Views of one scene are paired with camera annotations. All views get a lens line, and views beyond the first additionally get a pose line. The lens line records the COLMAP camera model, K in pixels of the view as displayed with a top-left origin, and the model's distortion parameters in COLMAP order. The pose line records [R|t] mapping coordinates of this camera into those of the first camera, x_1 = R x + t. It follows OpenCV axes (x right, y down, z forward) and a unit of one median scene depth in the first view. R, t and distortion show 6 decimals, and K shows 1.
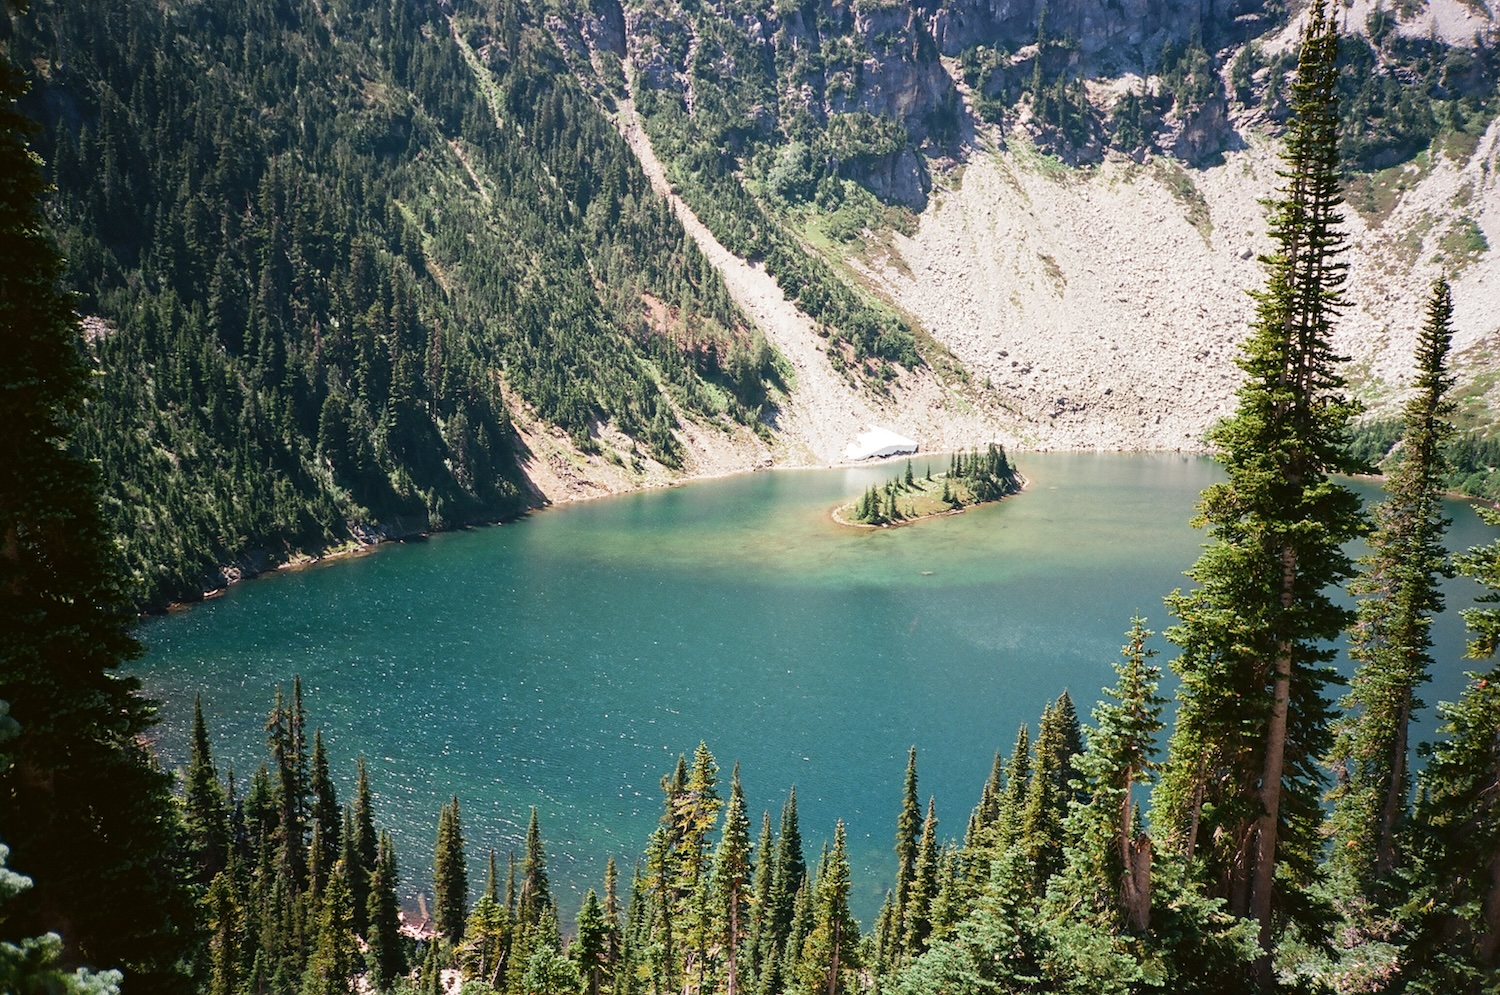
lens RADIAL K [[1524.8, 0, 792.0], [0, 1524.8, 466.9], [0, 0, 1]] dist [0.132130, -0.207790]
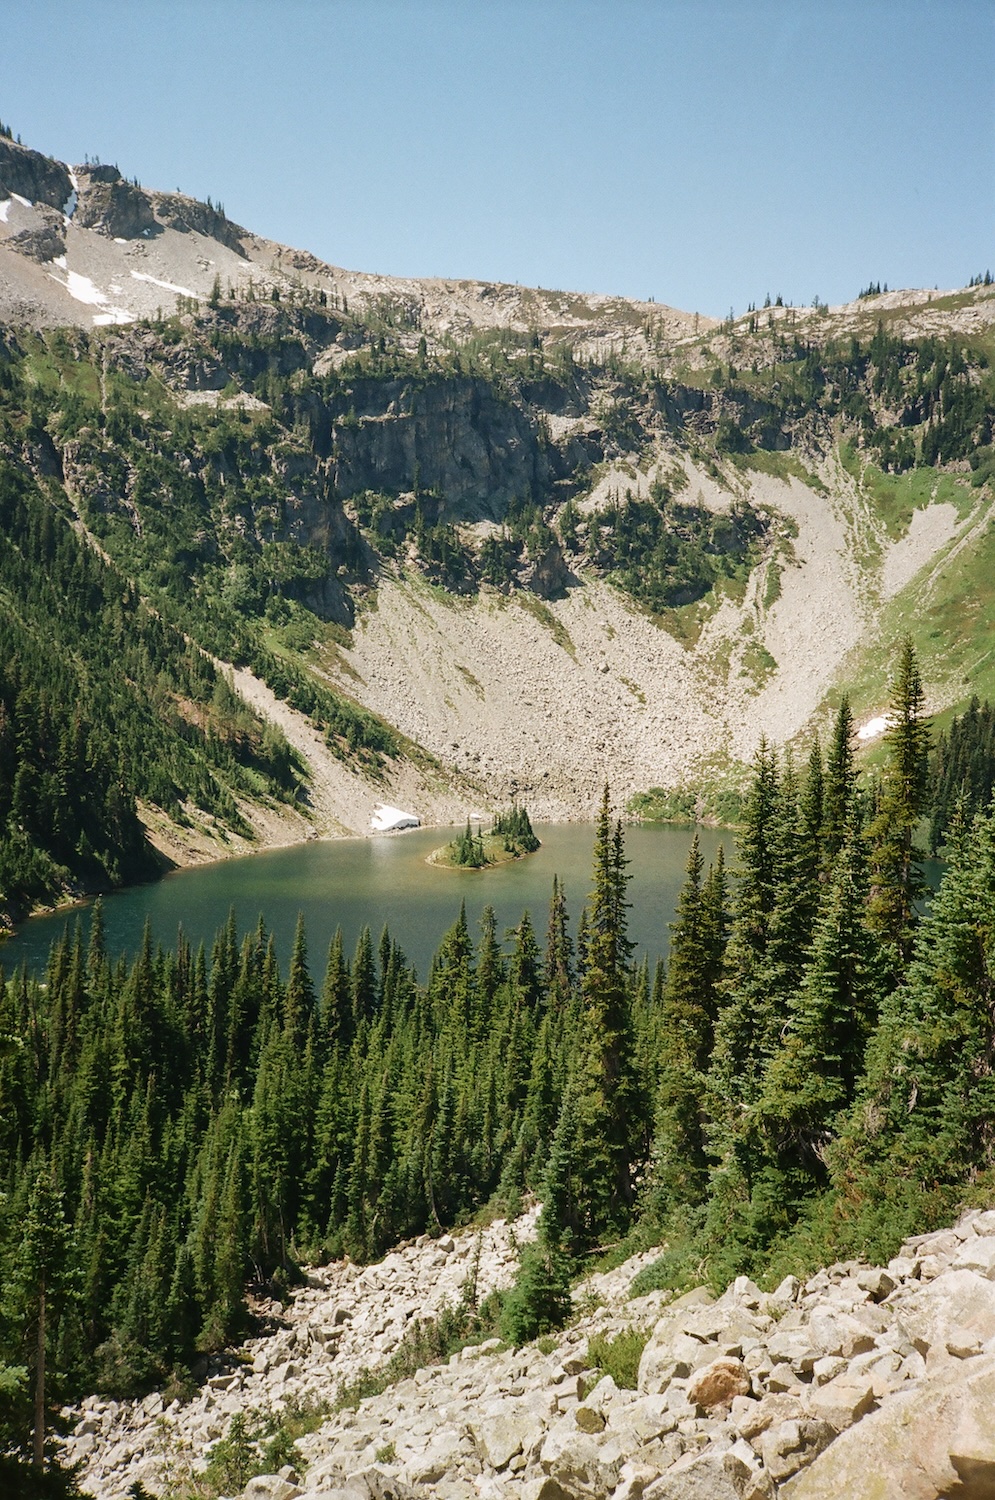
lens RADIAL K [[1524.8, 0, 497.5], [0, 1524.8, 750.0], [0, 0, 1]] dist [0.132130, -0.207790]
pose [[0.926342, -0.013617, 0.376437, -0.239944], [0.055011, 0.993523, -0.099432, 0.041678], [-0.372645, 0.112816, 0.921091, -0.077603]]
